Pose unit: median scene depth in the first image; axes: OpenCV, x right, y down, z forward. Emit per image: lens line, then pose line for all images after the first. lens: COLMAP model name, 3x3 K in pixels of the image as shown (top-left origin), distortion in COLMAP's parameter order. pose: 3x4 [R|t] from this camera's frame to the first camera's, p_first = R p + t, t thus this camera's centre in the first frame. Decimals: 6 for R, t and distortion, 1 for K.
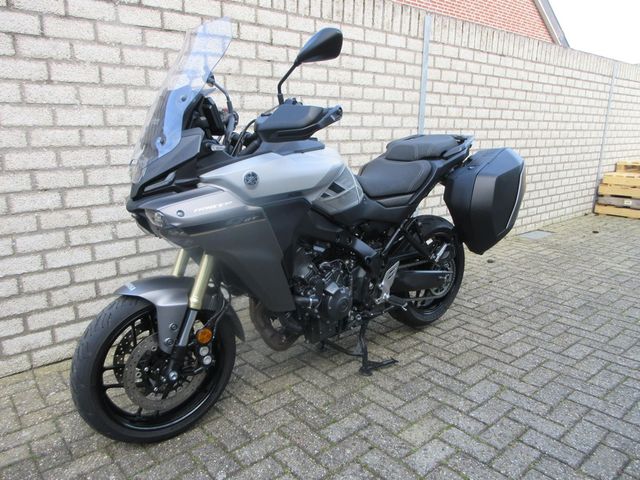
lens RADIAL K [[464.4, 0, 320.0], [0, 464.4, 240.0], [0, 0, 1]] dist [-0.005740, -0.002646]
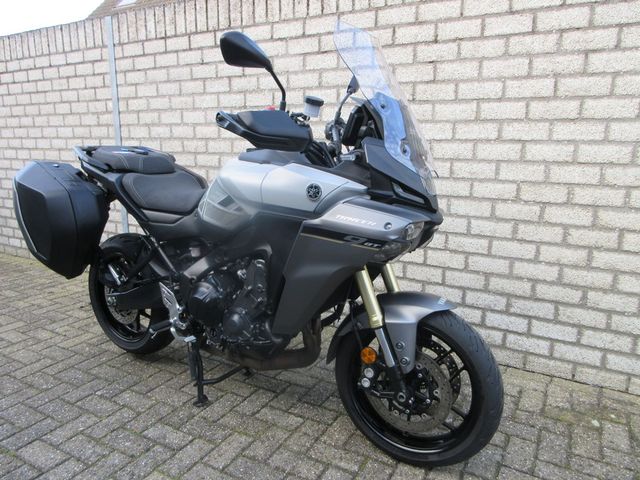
lens RADIAL K [[472.6, 0, 322.1], [0, 472.6, 237.7], [0, 0, 1]] dist [-0.009867, 0.001474]
pose [[0.352660, 0.189574, -0.916348, 0.852249], [-0.226708, 0.967399, 0.112886, -0.166878], [0.907874, 0.167933, 0.384140, 0.700983]]
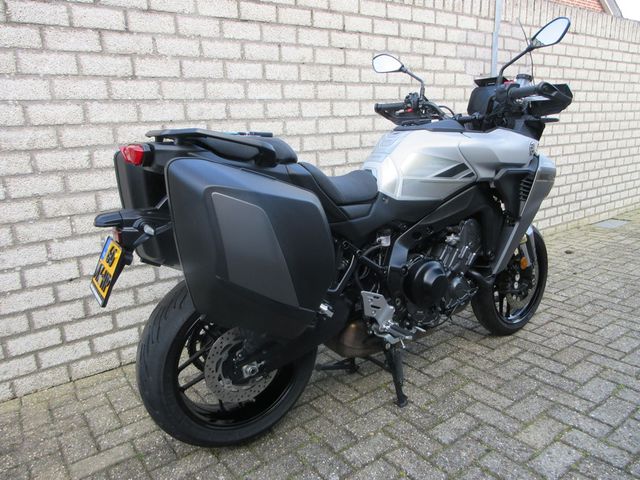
lens RADIAL K [[464.4, 0, 320.0], [0, 464.4, 240.0], [0, 0, 1]] dist [-0.005740, -0.002646]
pose [[0.996365, -0.022707, -0.082108, -0.108572], [0.023011, 0.999731, 0.002762, 0.012939], [0.082023, -0.004641, 0.996620, 0.038481]]
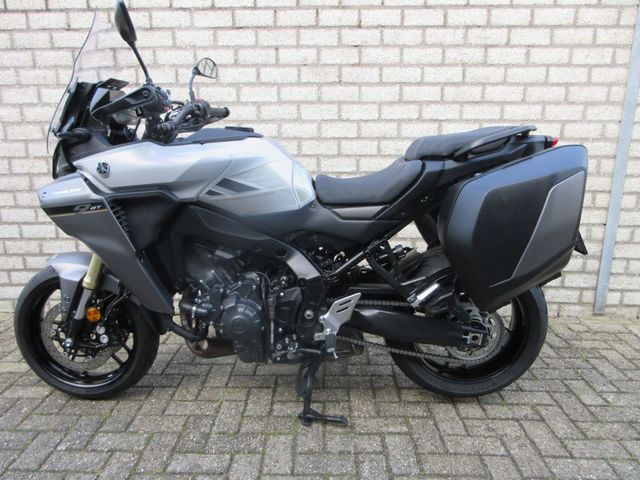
lens RADIAL K [[472.6, 0, 322.1], [0, 472.6, 237.7], [0, 0, 1]] dist [-0.009867, 0.001474]
pose [[0.753917, 0.141220, -0.641612, 0.606121], [-0.150368, 0.987791, 0.040727, -0.065894], [0.639530, 0.065773, 0.765948, 0.375067]]
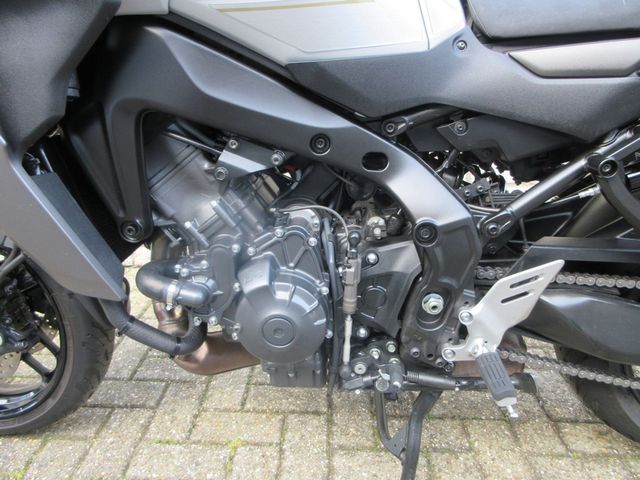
lens RADIAL K [[464.4, 0, 320.0], [0, 464.4, 240.0], [0, 0, 1]] dist [-0.005740, -0.002646]
pose [[0.743972, 0.243957, -0.622085, 0.243666], [-0.166641, 0.969295, 0.180827, 0.001843], [0.647098, -0.030865, 0.761782, 0.658020]]
